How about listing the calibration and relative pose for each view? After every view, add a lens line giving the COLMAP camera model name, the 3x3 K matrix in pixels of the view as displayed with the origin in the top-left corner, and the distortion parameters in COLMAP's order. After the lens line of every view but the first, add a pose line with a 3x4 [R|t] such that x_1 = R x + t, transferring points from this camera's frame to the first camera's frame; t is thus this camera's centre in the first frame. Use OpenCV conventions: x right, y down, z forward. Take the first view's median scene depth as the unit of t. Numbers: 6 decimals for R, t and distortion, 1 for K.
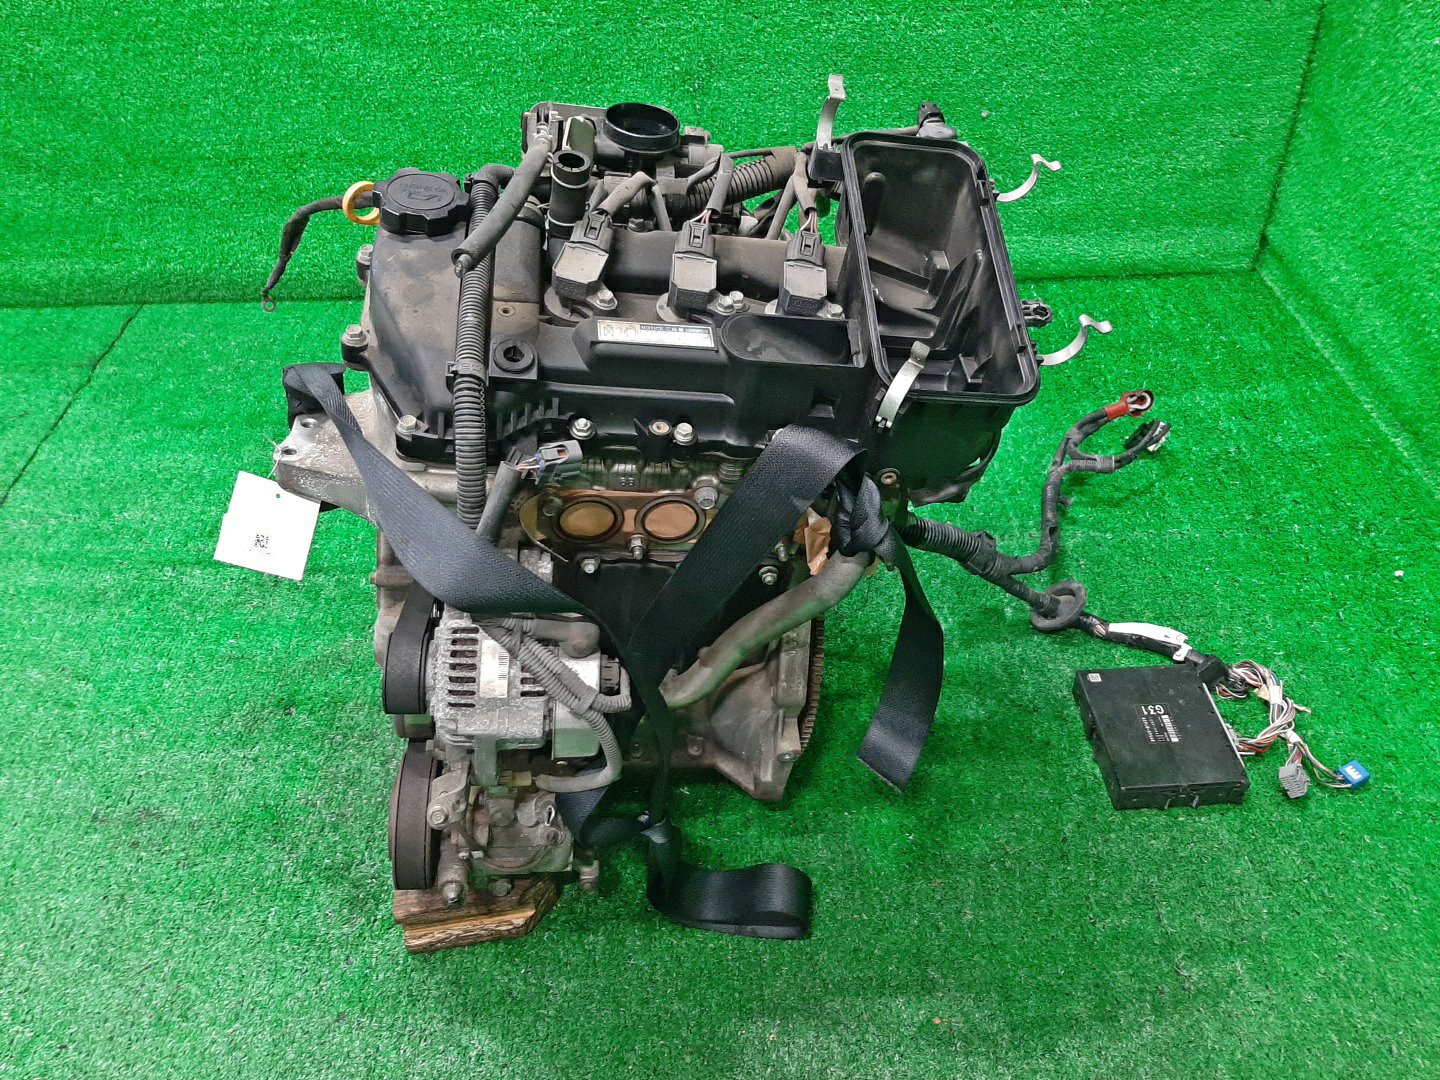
lens RADIAL K [[1119.4, 0, 720.0], [0, 1119.4, 540.0], [0, 0, 1]] dist [0.050481, -0.109163]
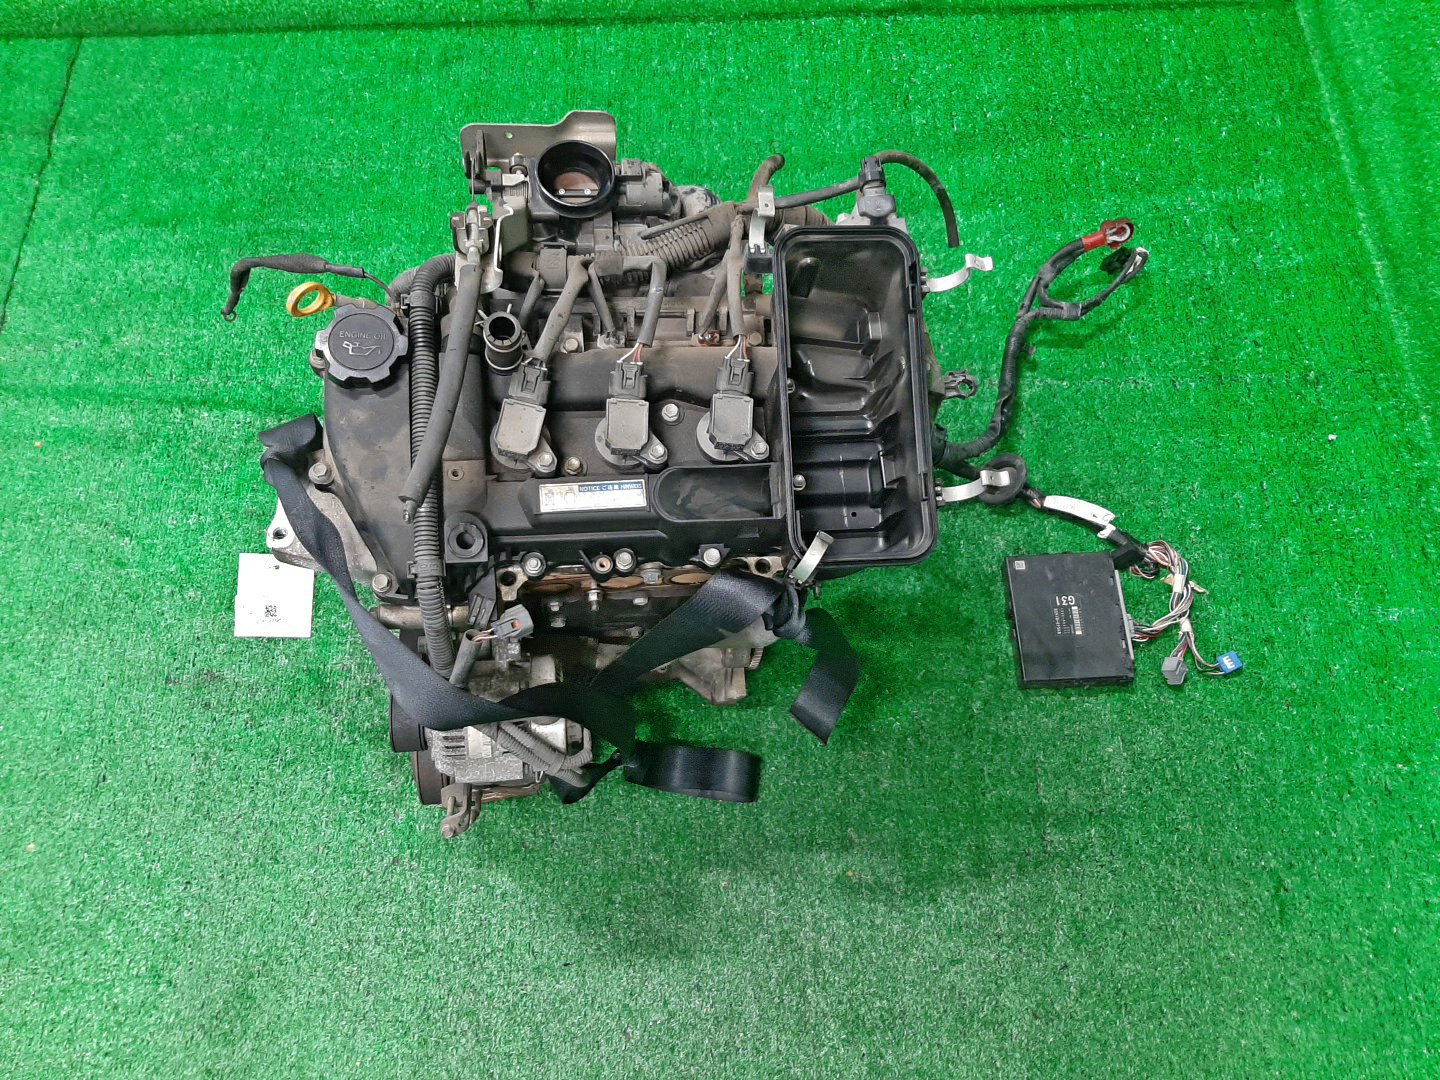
lens RADIAL K [[1119.4, 0, 720.0], [0, 1119.4, 540.0], [0, 0, 1]] dist [0.050481, -0.109163]
pose [[0.999735, -0.004213, -0.022618, 0.063188], [0.013642, 0.900157, 0.435352, -0.424371], [0.018525, -0.435546, 0.899976, -0.005660]]
